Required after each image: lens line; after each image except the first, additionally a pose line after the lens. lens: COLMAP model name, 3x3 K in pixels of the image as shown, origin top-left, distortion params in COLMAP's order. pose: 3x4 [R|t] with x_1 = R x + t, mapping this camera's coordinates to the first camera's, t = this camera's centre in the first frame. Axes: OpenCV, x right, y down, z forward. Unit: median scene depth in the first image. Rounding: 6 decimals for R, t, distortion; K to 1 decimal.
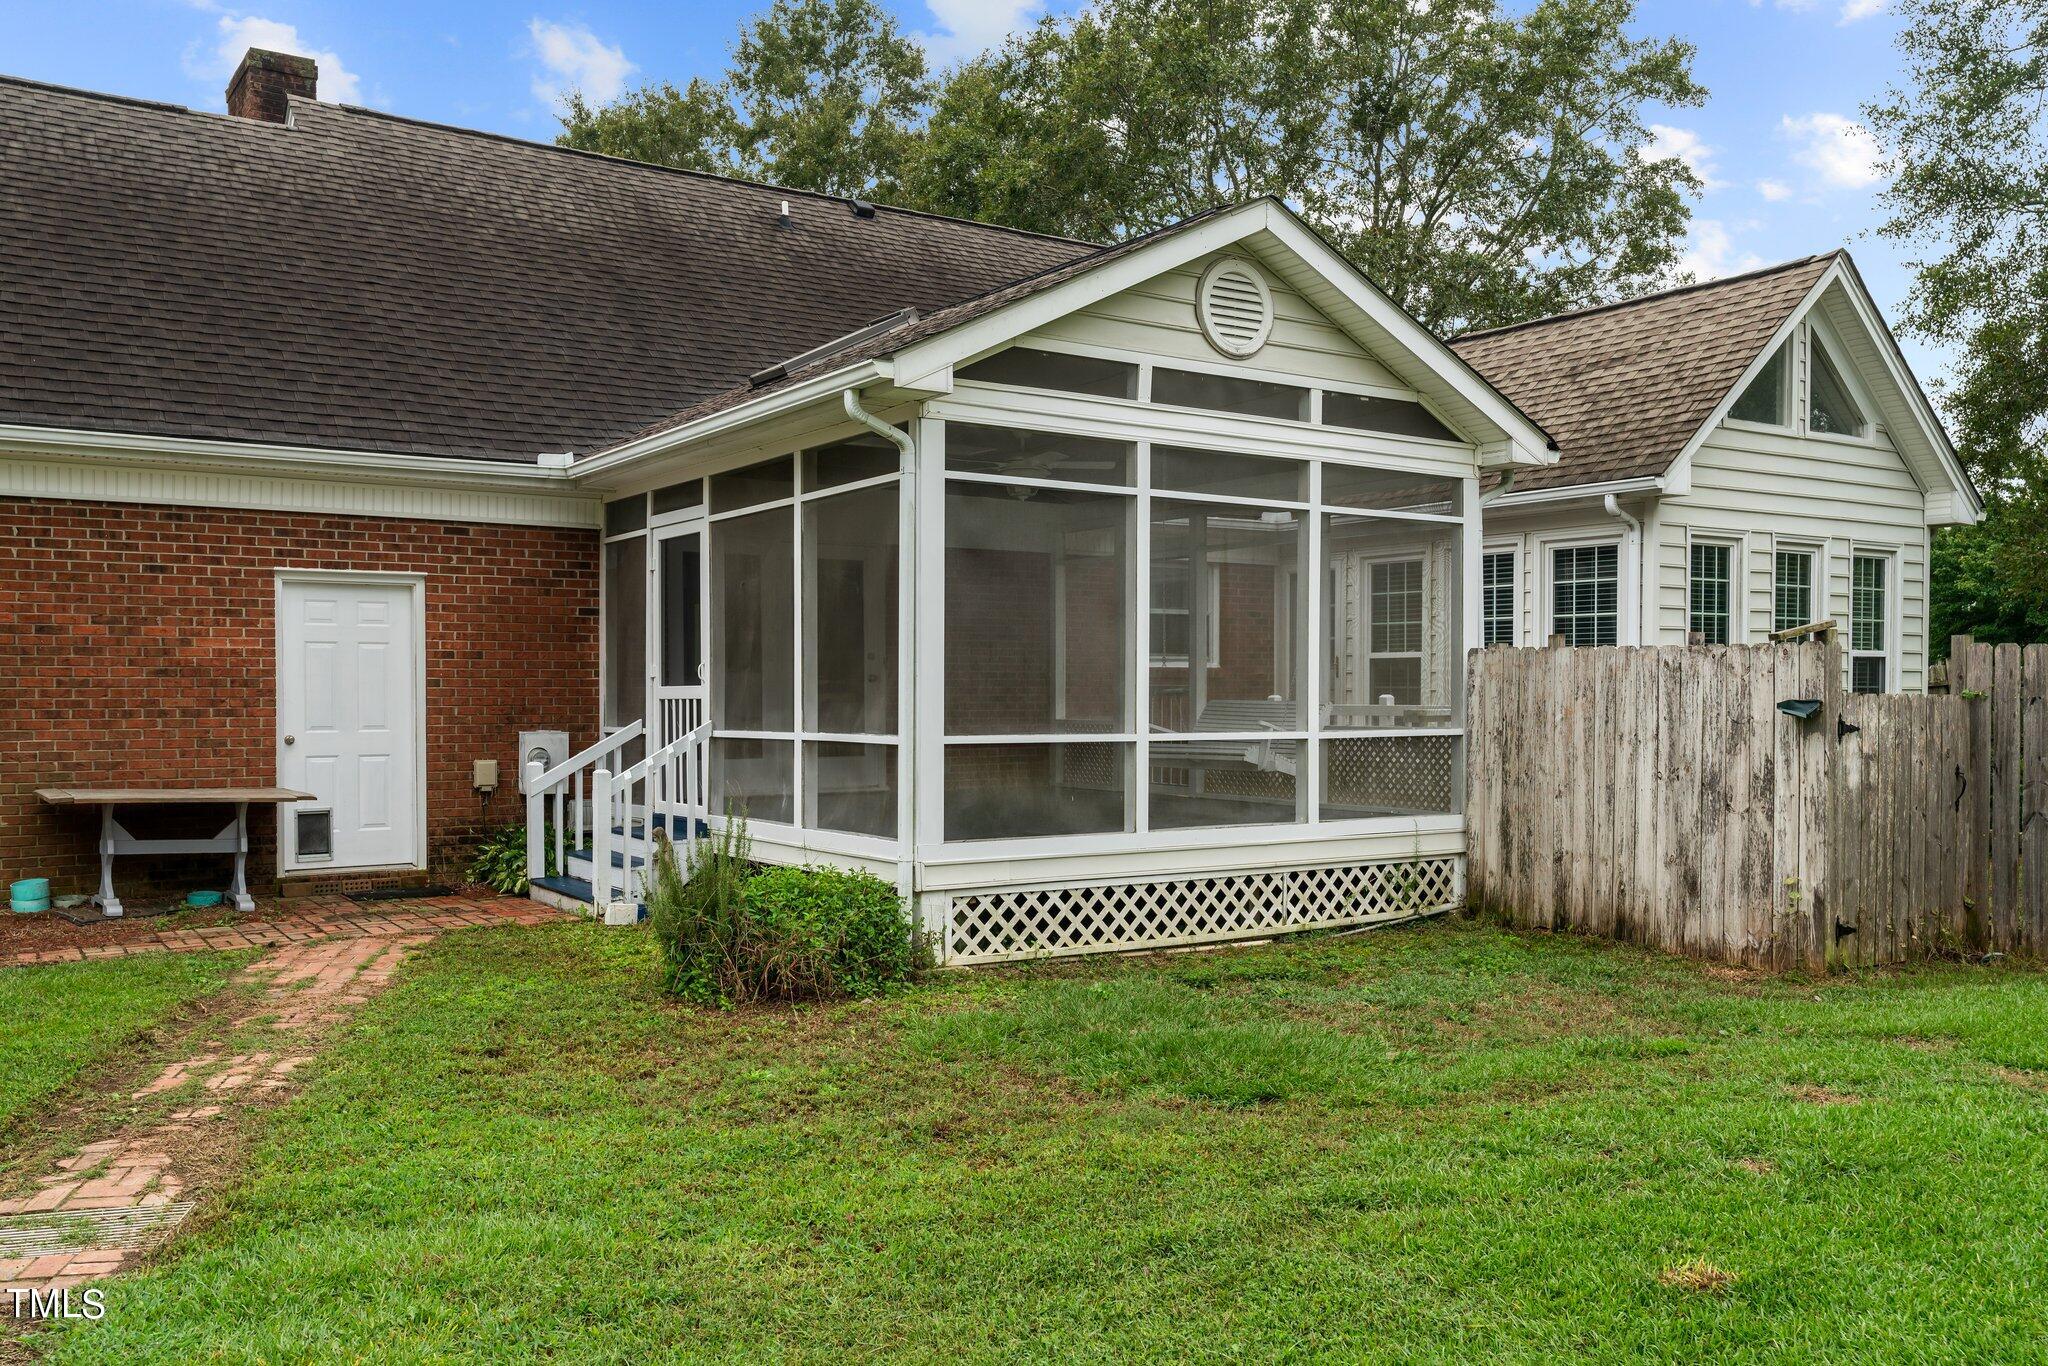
lens RADIAL K [[1689.5, 0, 1024.1], [0, 1689.5, 682.6], [0, 0, 1]] dist [-0.003162, -0.000048]
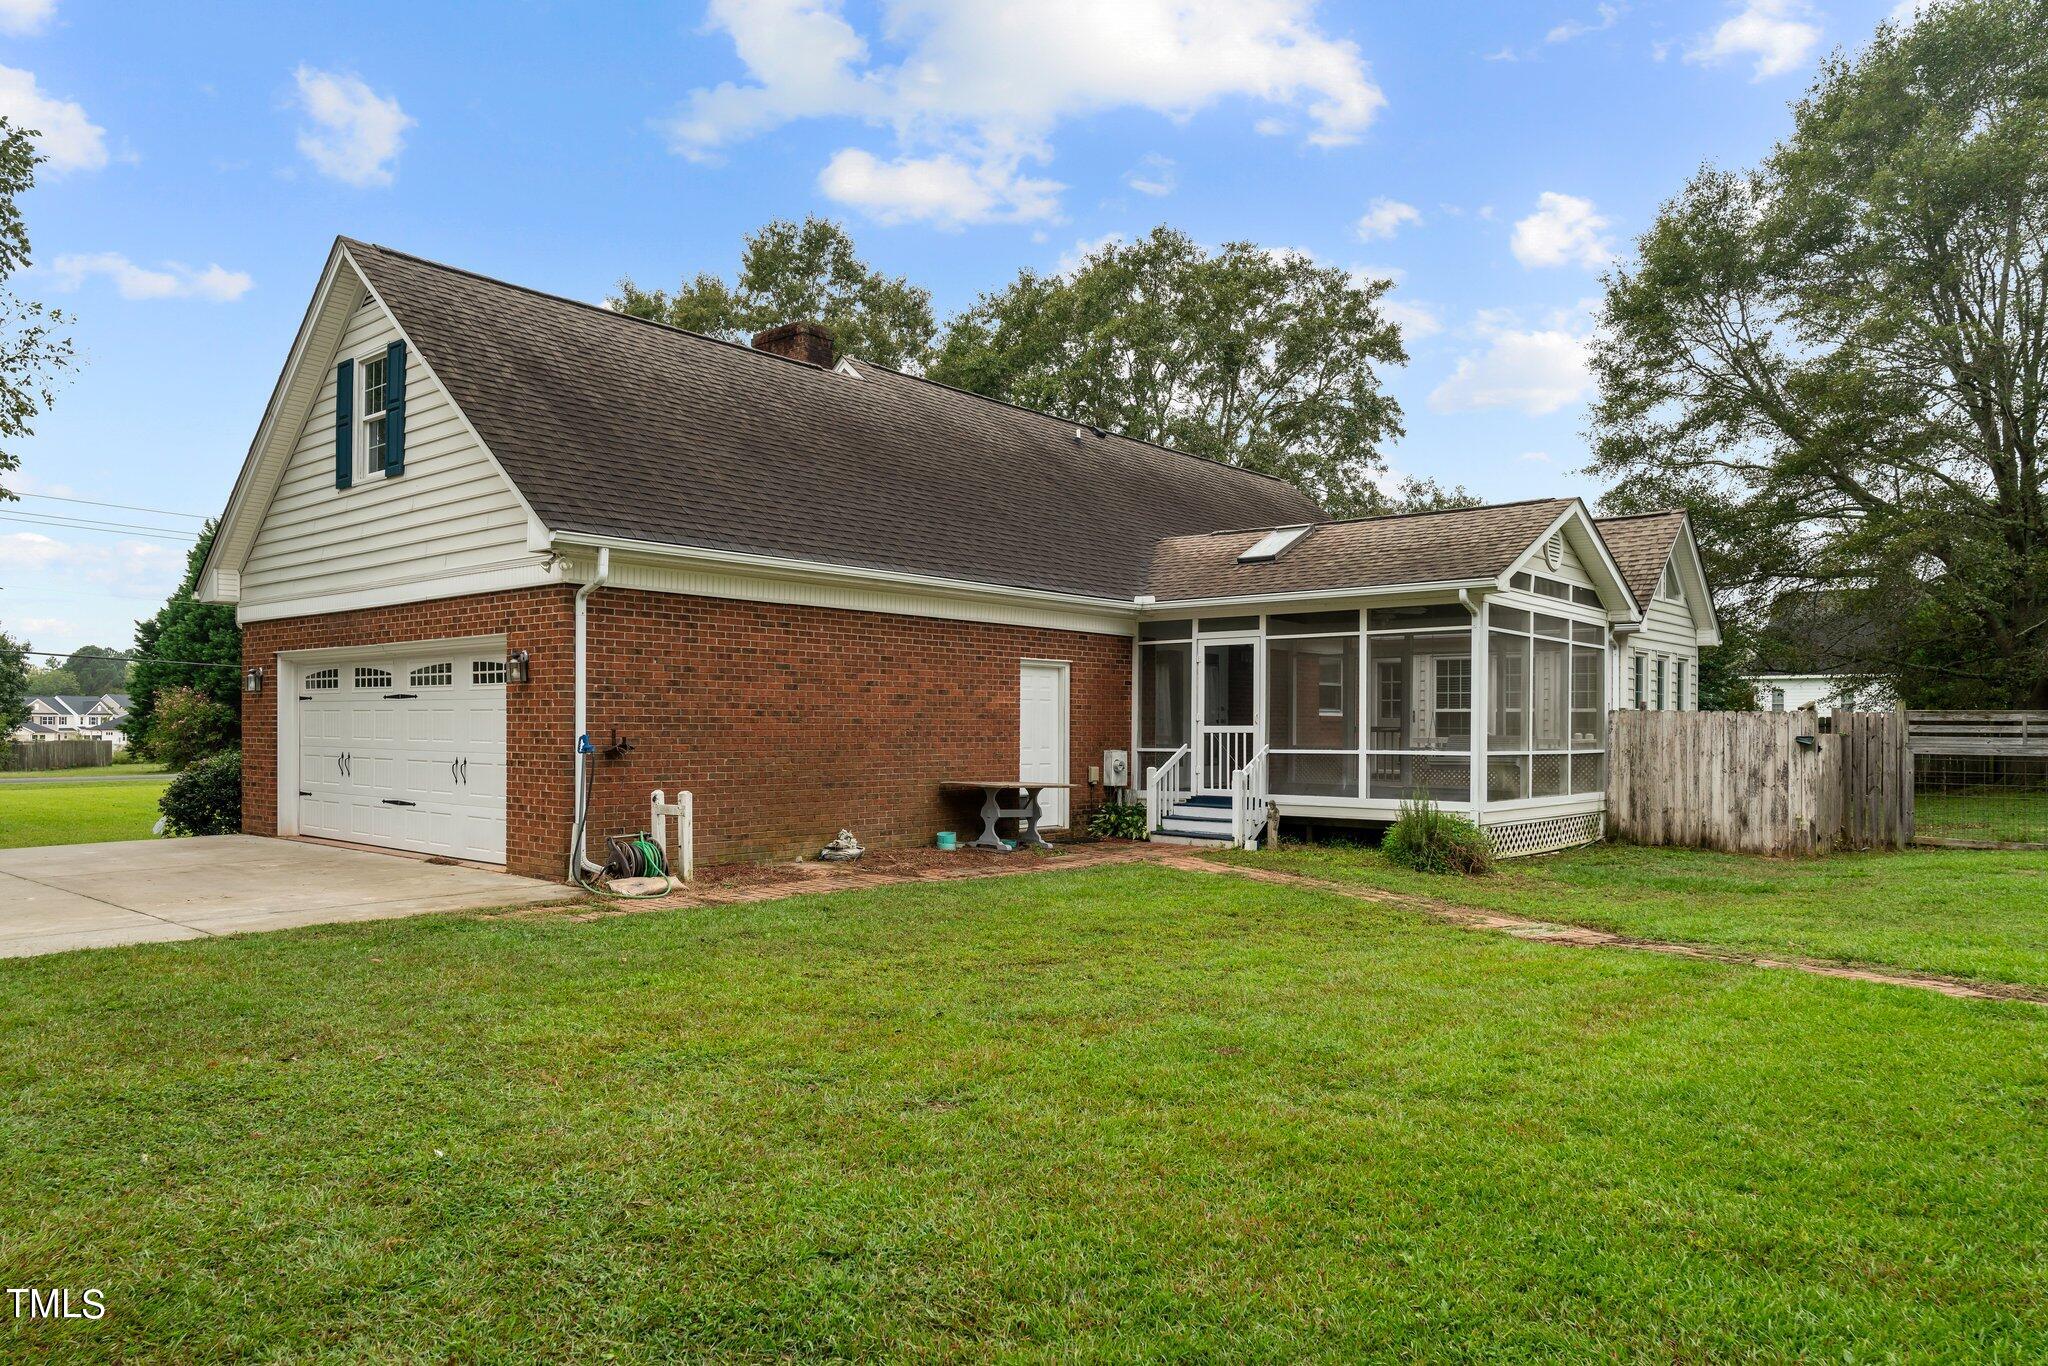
lens RADIAL K [[1341.0, 0, 1024.0], [0, 1341.0, 683.0], [0, 0, 1]] dist [-0.007808, -0.001619]
pose [[0.963085, 0.015652, 0.268743, -0.874619], [-0.008474, 0.999576, -0.027851, -0.002147], [-0.269065, 0.024546, 0.962809, -0.380887]]
